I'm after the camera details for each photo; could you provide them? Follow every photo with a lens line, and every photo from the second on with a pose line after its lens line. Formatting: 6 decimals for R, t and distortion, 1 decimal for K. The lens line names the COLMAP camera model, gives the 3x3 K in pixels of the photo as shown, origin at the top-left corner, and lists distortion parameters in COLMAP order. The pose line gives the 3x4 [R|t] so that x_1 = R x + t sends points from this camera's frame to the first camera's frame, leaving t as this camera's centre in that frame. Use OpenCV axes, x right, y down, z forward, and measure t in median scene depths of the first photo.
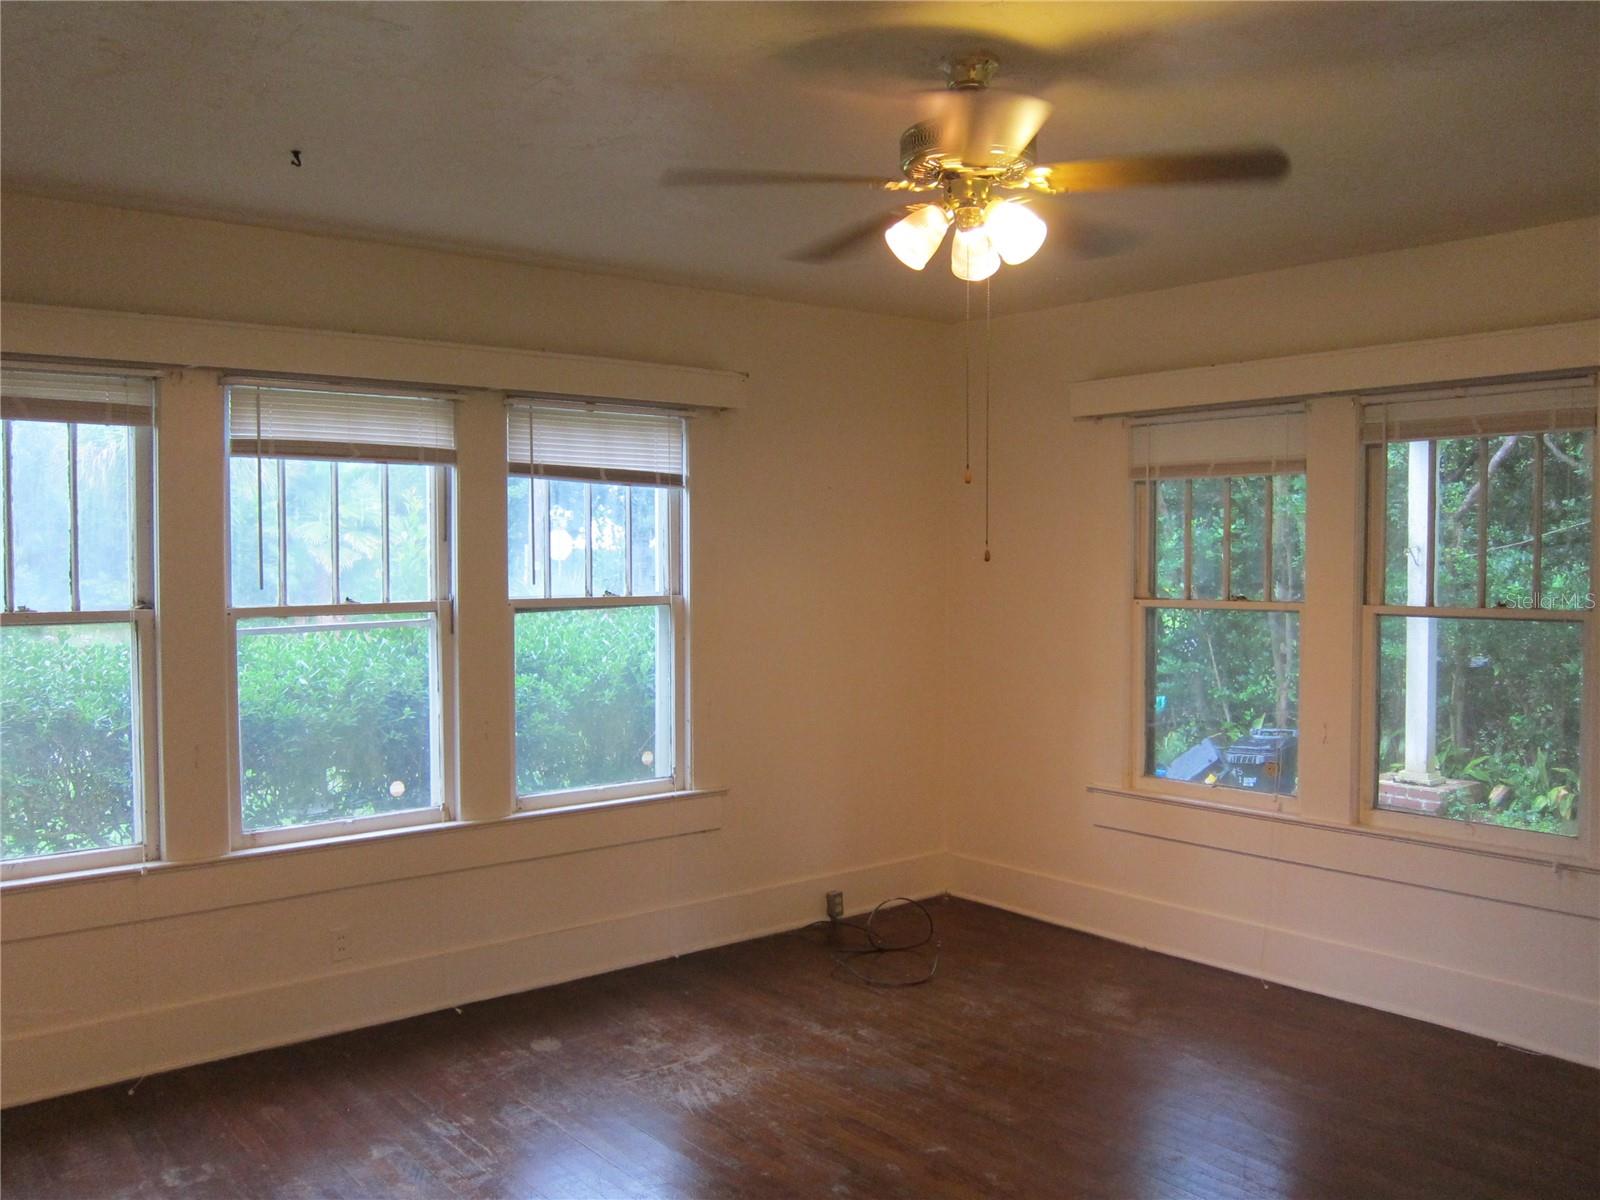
lens RADIAL K [[1332.6, 0, 800.0], [0, 1332.6, 600.0], [0, 0, 1]] dist [-0.055695, 0.007147]
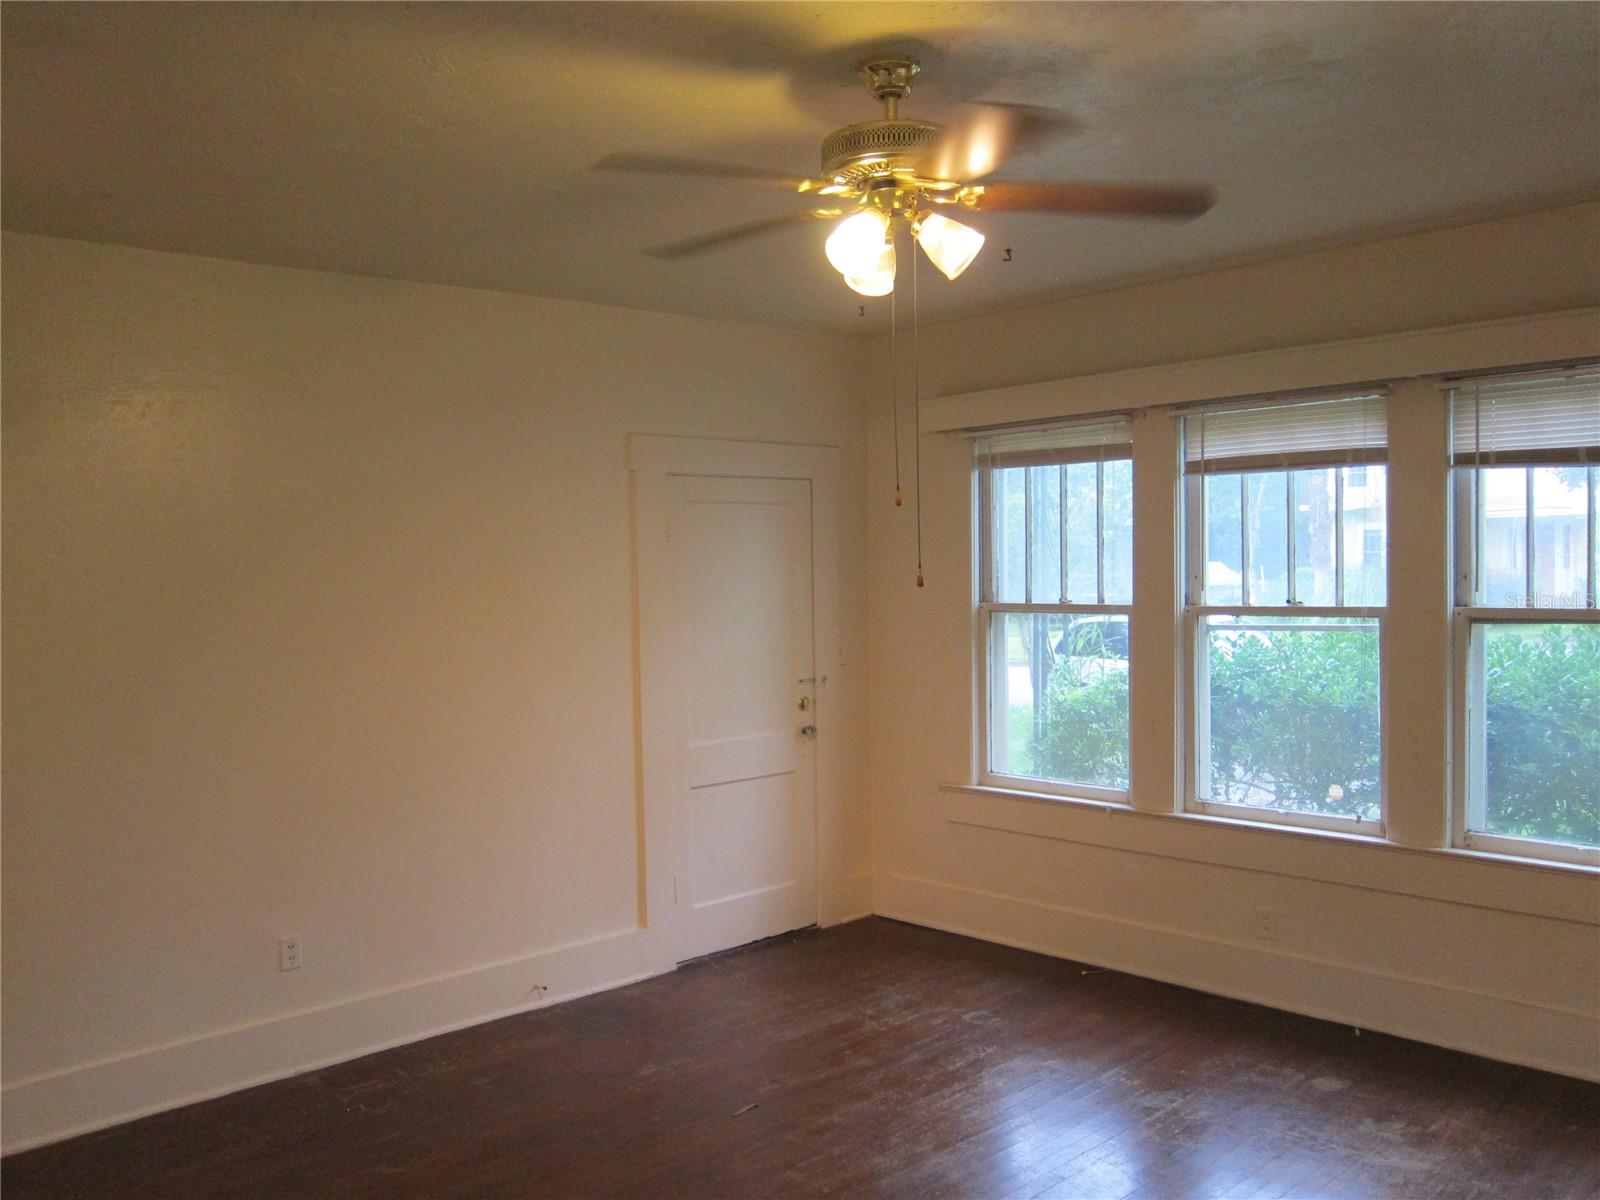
lens RADIAL K [[1332.6, 0, 800.0], [0, 1332.6, 600.0], [0, 0, 1]] dist [-0.055695, 0.007147]
pose [[0.061963, 0.032363, -0.997554, 0.692798], [-0.011011, 0.999435, 0.031740, -0.031487], [0.998018, 0.009017, 0.062284, 0.557495]]
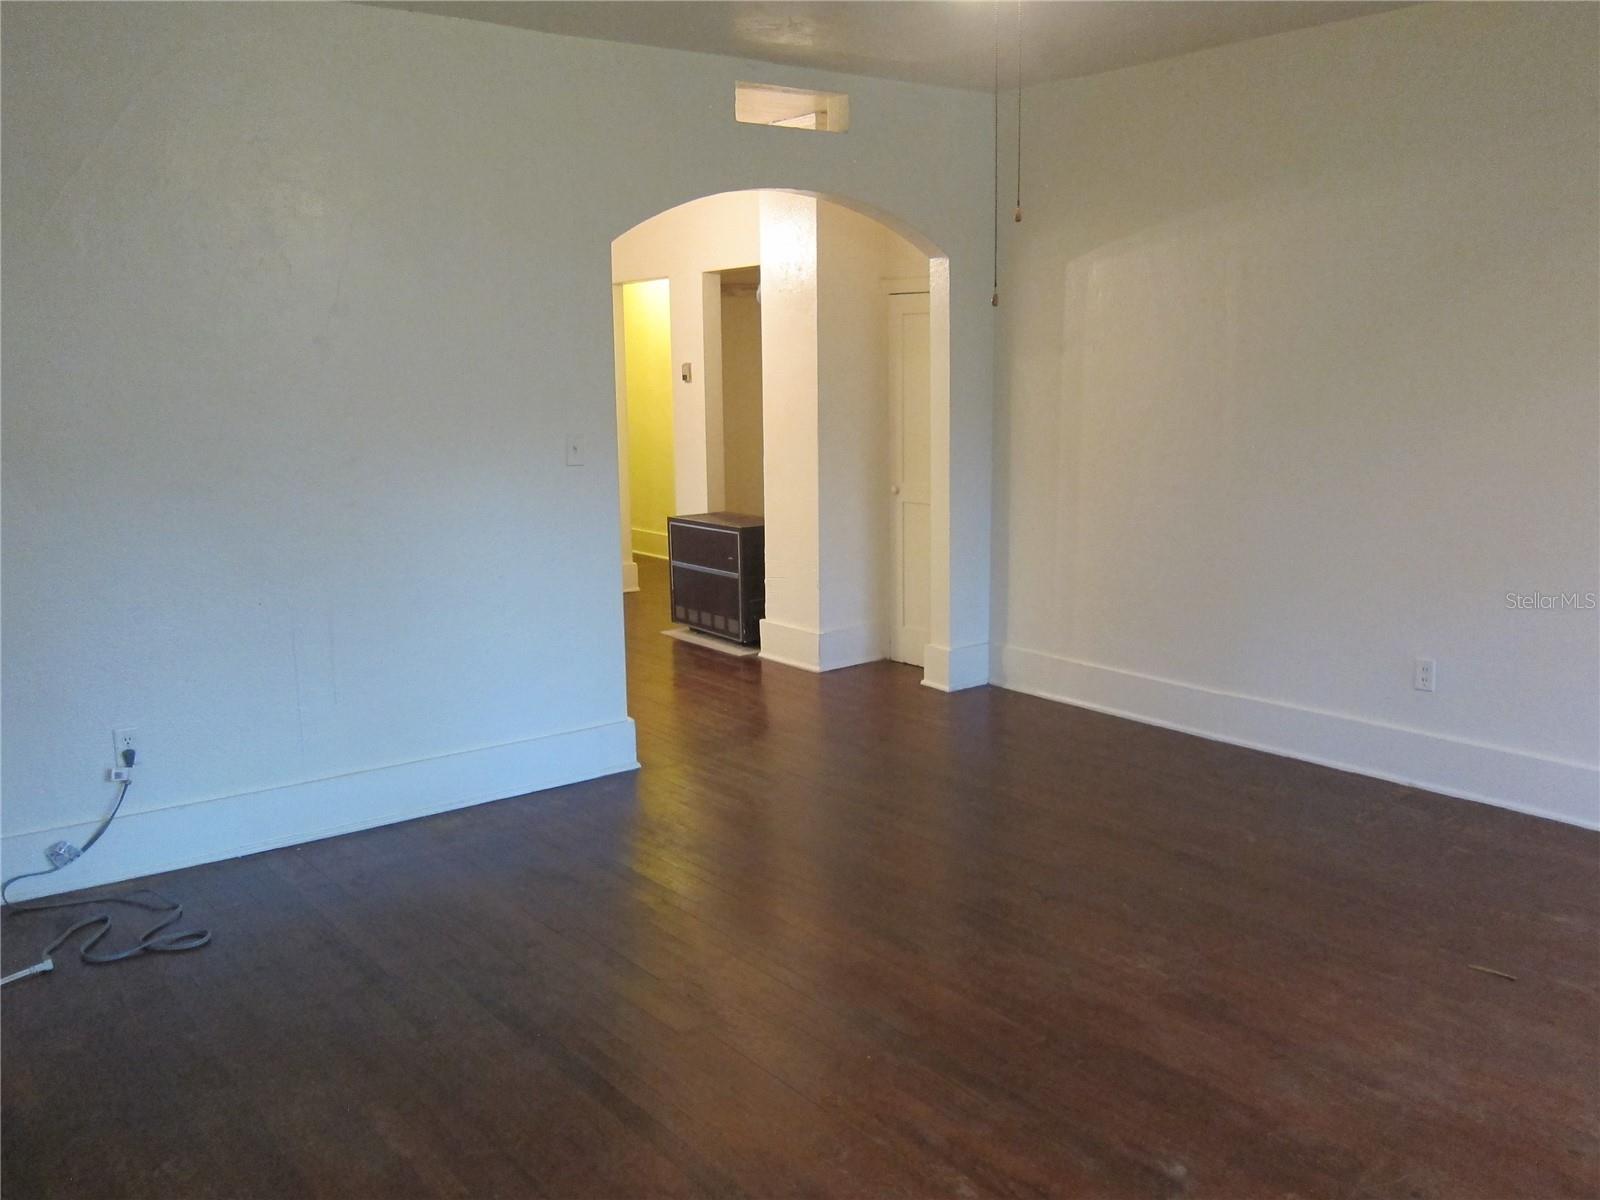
lens RADIAL K [[1332.6, 0, 800.0], [0, 1332.6, 600.0], [0, 0, 1]] dist [-0.055695, 0.007147]
pose [[-0.999387, 0.009597, 0.033674, 0.160401], [0.016286, 0.978750, 0.204411, -0.012839], [-0.030997, 0.204834, -0.978306, 1.263041]]
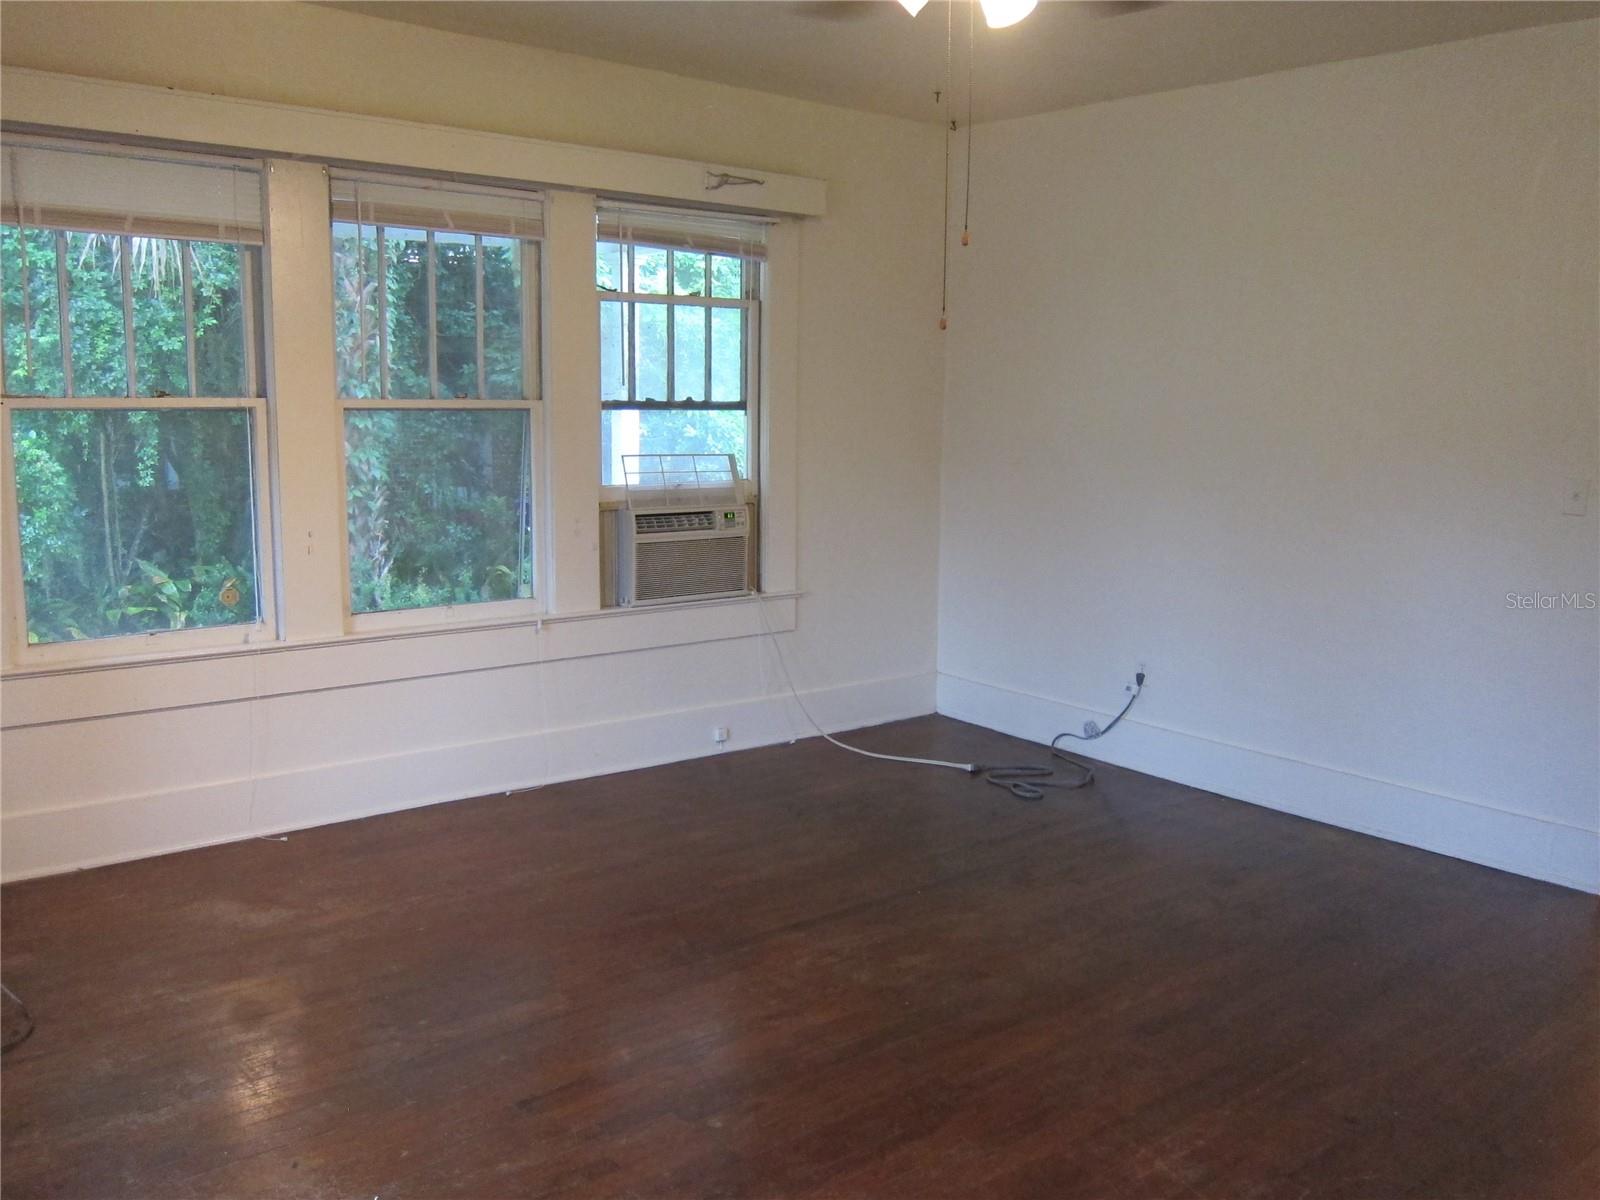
lens RADIAL K [[1332.6, 0, 800.0], [0, 1332.6, 600.0], [0, 0, 1]] dist [-0.055695, 0.007147]
pose [[0.006554, -0.147833, 0.988991, -0.543590], [0.017794, 0.988873, 0.147697, 0.013339], [-0.999820, 0.016630, 0.009111, 0.714448]]
